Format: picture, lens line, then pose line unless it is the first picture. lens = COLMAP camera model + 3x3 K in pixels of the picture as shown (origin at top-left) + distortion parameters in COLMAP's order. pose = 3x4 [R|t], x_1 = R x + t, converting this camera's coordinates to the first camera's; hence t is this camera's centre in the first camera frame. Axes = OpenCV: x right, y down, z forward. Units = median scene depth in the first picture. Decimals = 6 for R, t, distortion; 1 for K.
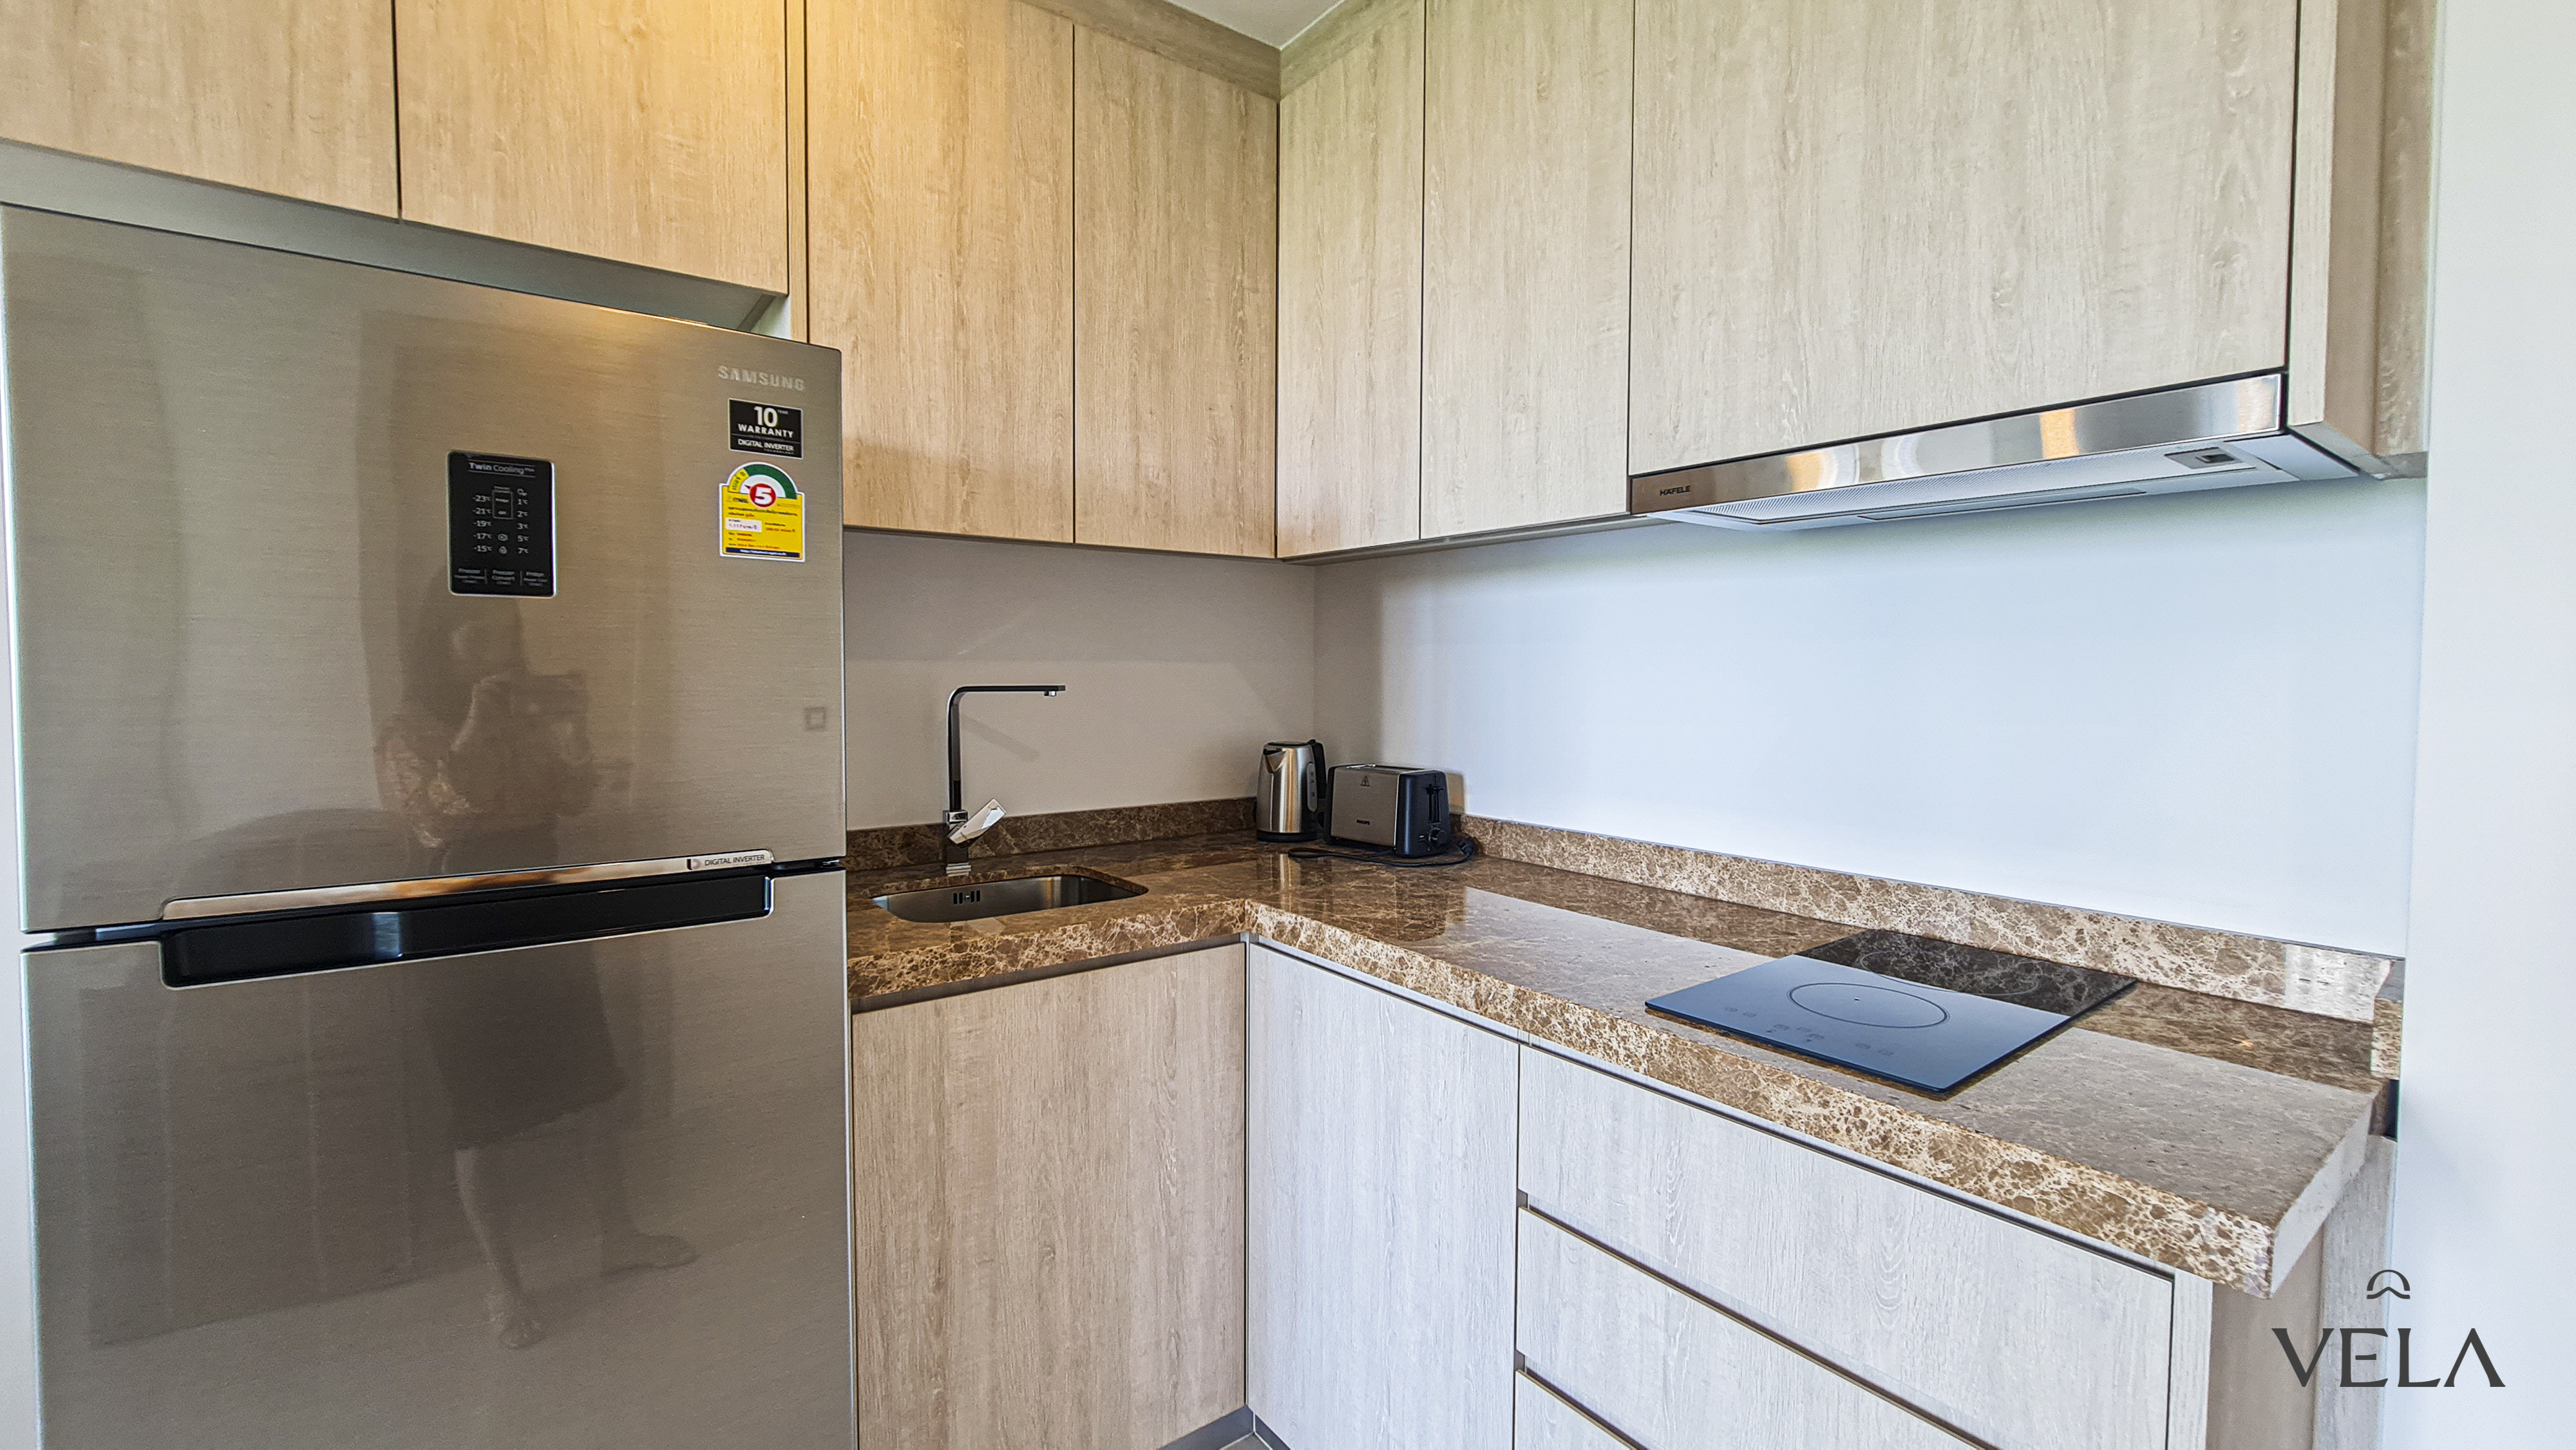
lens RADIAL K [[1056.8, 0, 1282.8], [0, 1056.8, 709.2], [0, 0, 1]] dist [-0.007386, 0.003445]
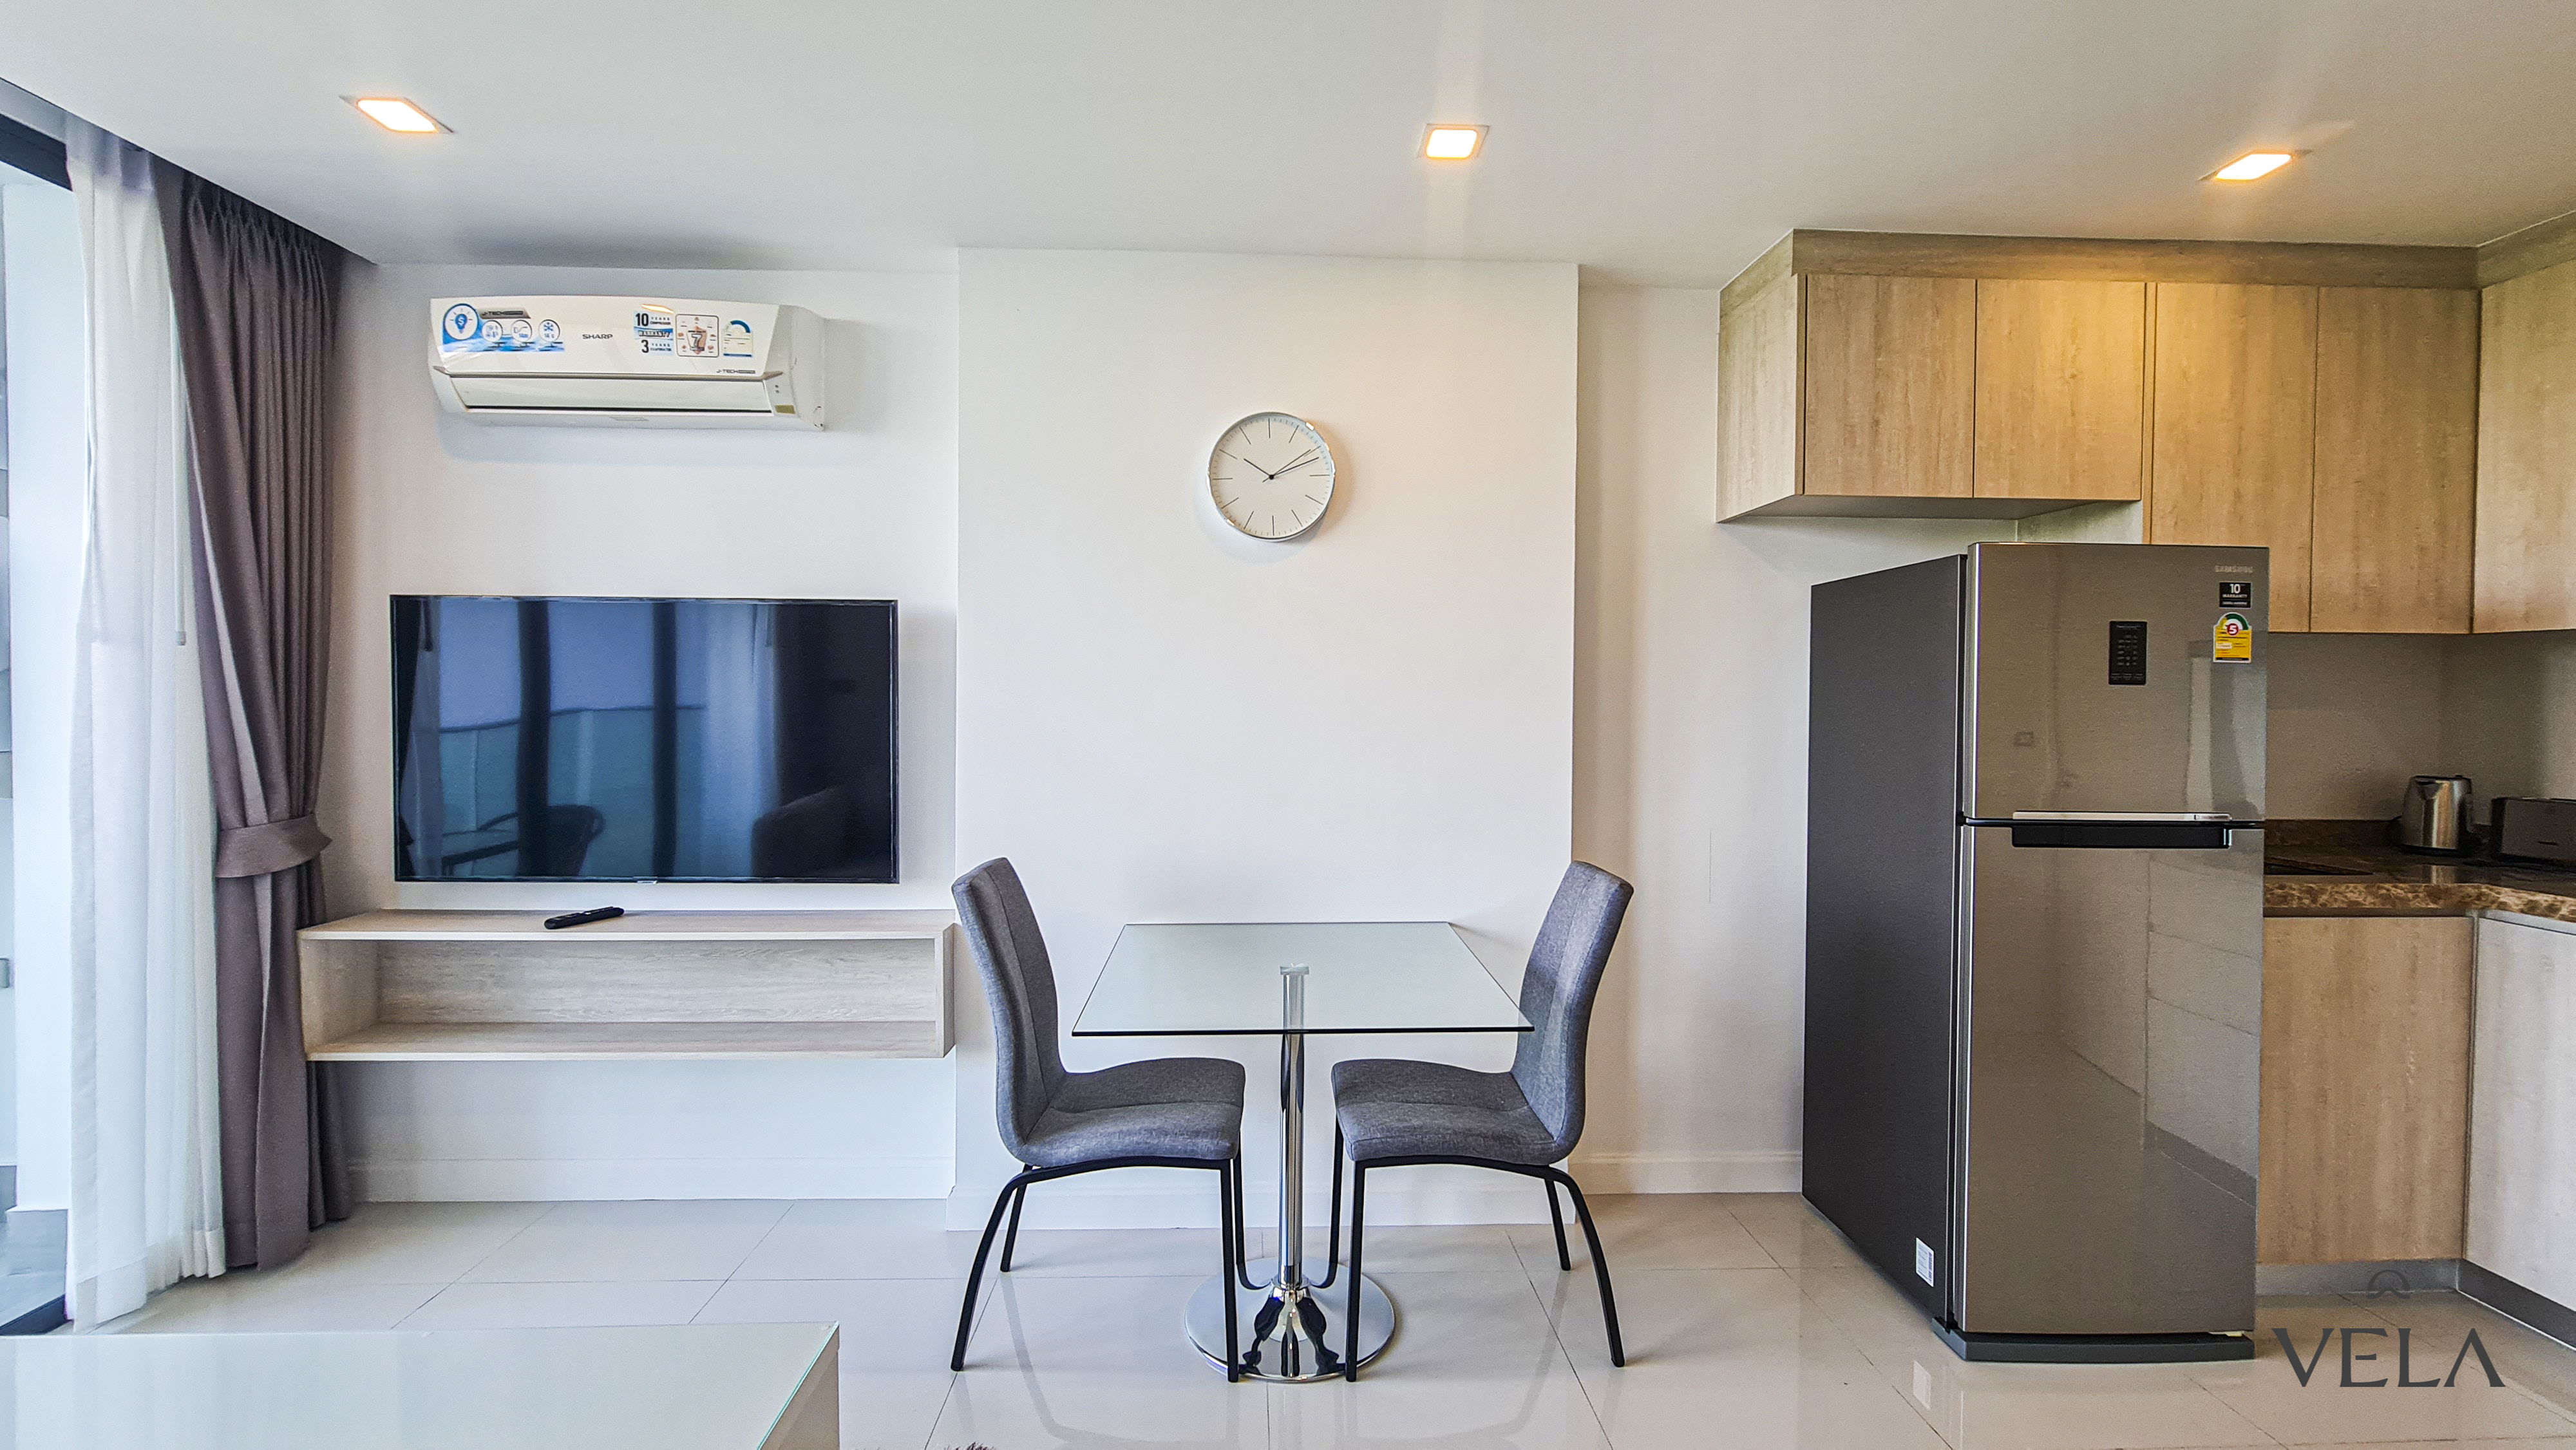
lens RADIAL K [[1049.3, 0, 1284.0], [0, 1049.3, 713.1], [0, 0, 1]] dist [-0.007405, -0.000253]
pose [[0.819896, 0.012492, -0.572376, -0.583590], [-0.026663, 0.999510, -0.016379, 0.019537], [0.571891, 0.028690, 0.819828, -1.098591]]
